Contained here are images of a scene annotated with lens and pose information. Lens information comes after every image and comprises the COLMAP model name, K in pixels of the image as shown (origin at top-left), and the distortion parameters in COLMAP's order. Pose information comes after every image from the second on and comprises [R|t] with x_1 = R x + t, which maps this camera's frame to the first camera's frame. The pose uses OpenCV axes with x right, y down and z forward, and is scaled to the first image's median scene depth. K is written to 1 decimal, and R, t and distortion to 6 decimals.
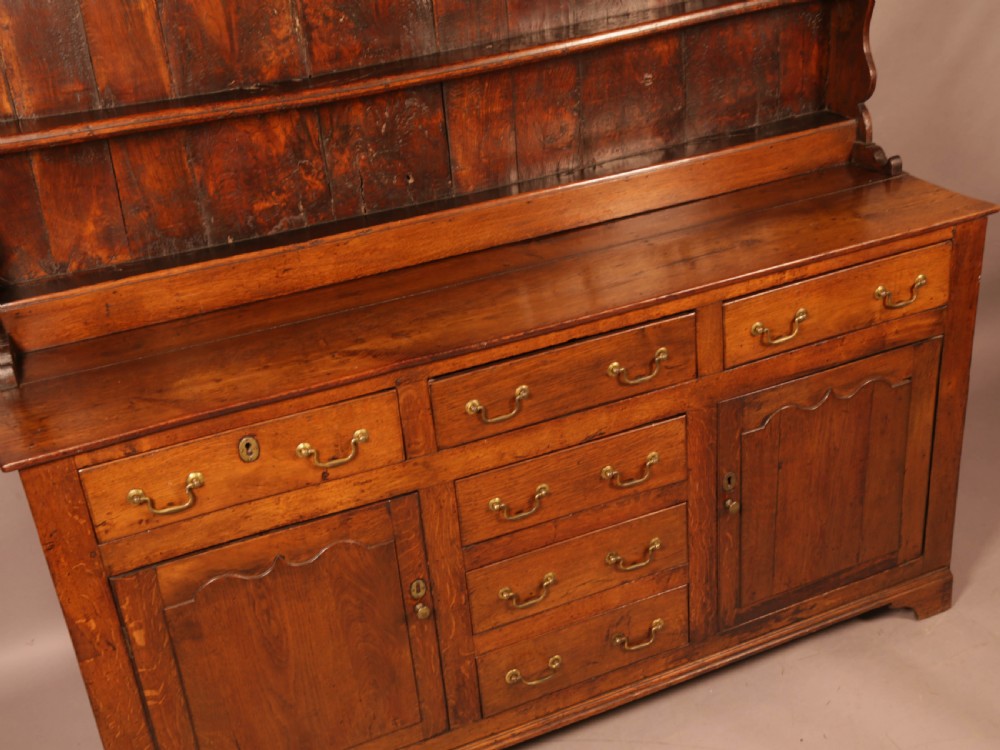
lens RADIAL K [[1214.4, 0, 499.3], [0, 1214.4, 376.5], [0, 0, 1]] dist [0.020592, 0.122931]
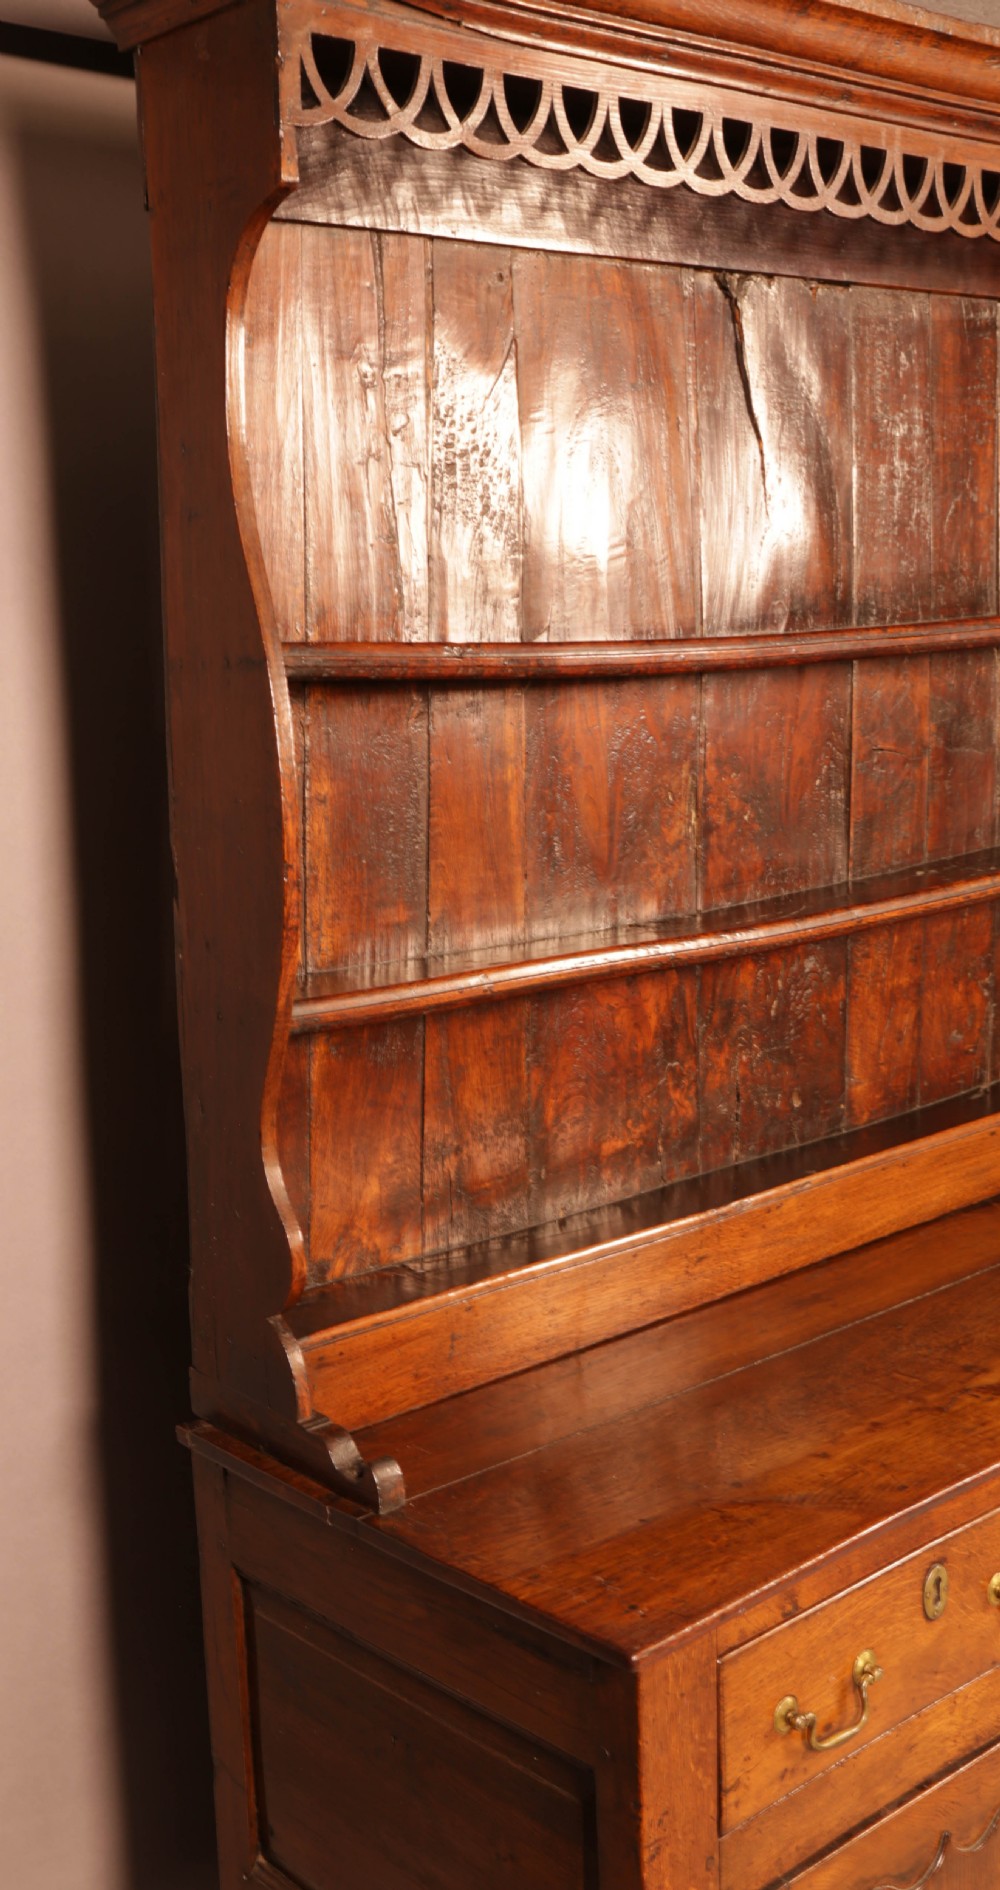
lens RADIAL K [[1931.0, 0, 290.5], [0, 1931.0, 956.6], [0, 0, 1]] dist [-0.036515, 0.093126]
pose [[0.963969, -0.001615, 0.266010, -0.574785], [0.085590, 0.948690, -0.304403, 0.027092], [-0.251869, 0.316203, 0.914646, 0.243860]]
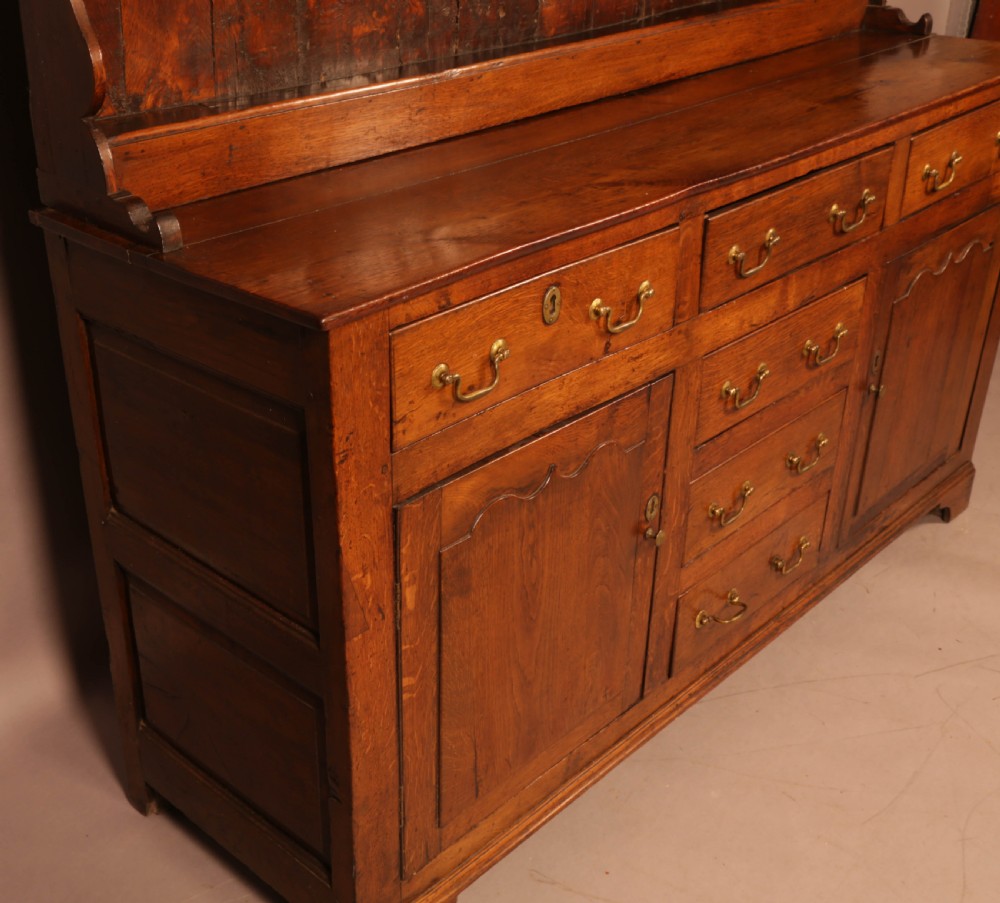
lens RADIAL K [[1265.7, 0, 397.5], [0, 1265.7, 452.0], [0, 0, 1]] dist [-0.023728, 0.106521]
pose [[0.924910, -0.105071, 0.365377, -0.496707], [0.110501, 0.993857, 0.006082, 0.114182], [-0.363772, 0.034749, 0.930840, 0.300569]]
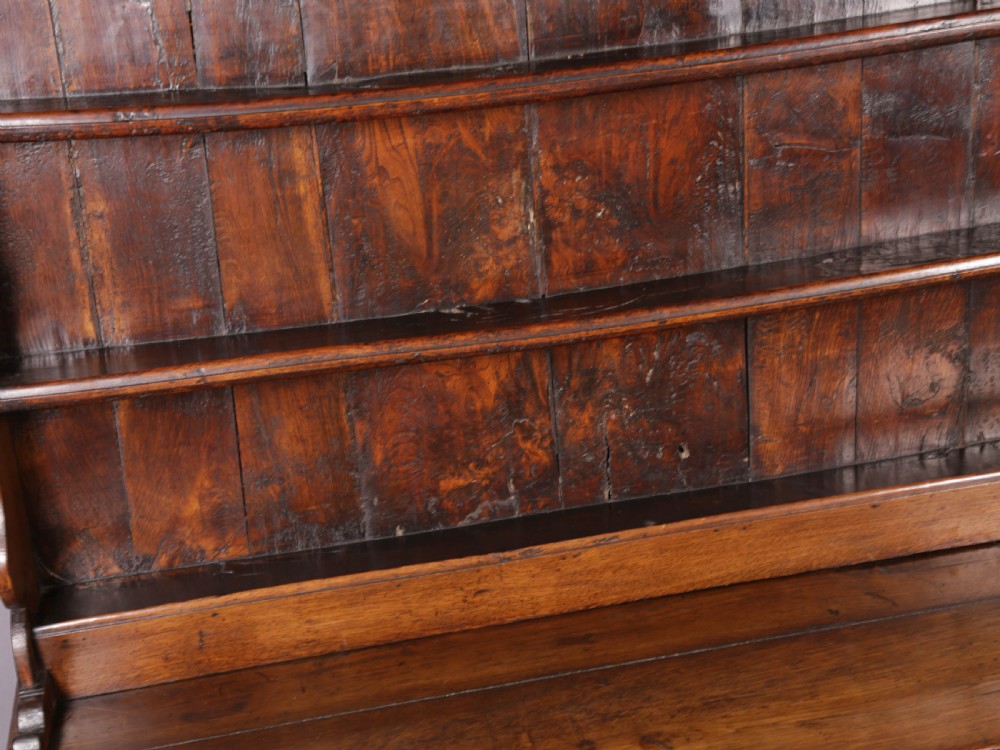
lens RADIAL K [[1512.5, 0, 500.0], [0, 1512.5, 375.0], [0, 0, 1]] dist [0.114884, 0.074386]
pose [[0.983111, 0.070807, -0.168760, -0.039671], [-0.088999, 0.990713, -0.102791, -0.120856], [0.159914, 0.116075, 0.980283, 0.214721]]
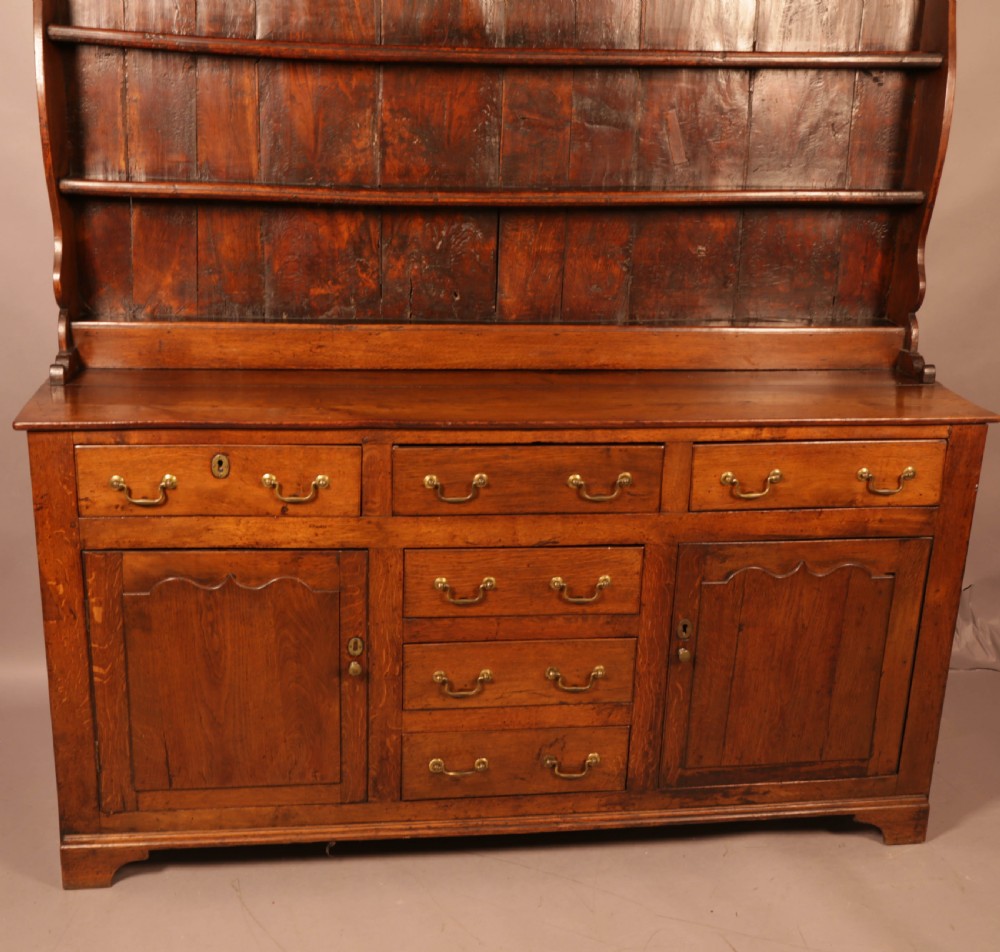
lens RADIAL K [[1305.0, 0, 505.5], [0, 1305.0, 478.0], [0, 0, 1]] dist [-0.041224, 0.115462]
pose [[0.957863, 0.194382, -0.211455, 0.267574], [-0.223116, 0.967178, -0.121597, 0.138280], [0.180878, 0.163652, 0.969794, -0.110397]]
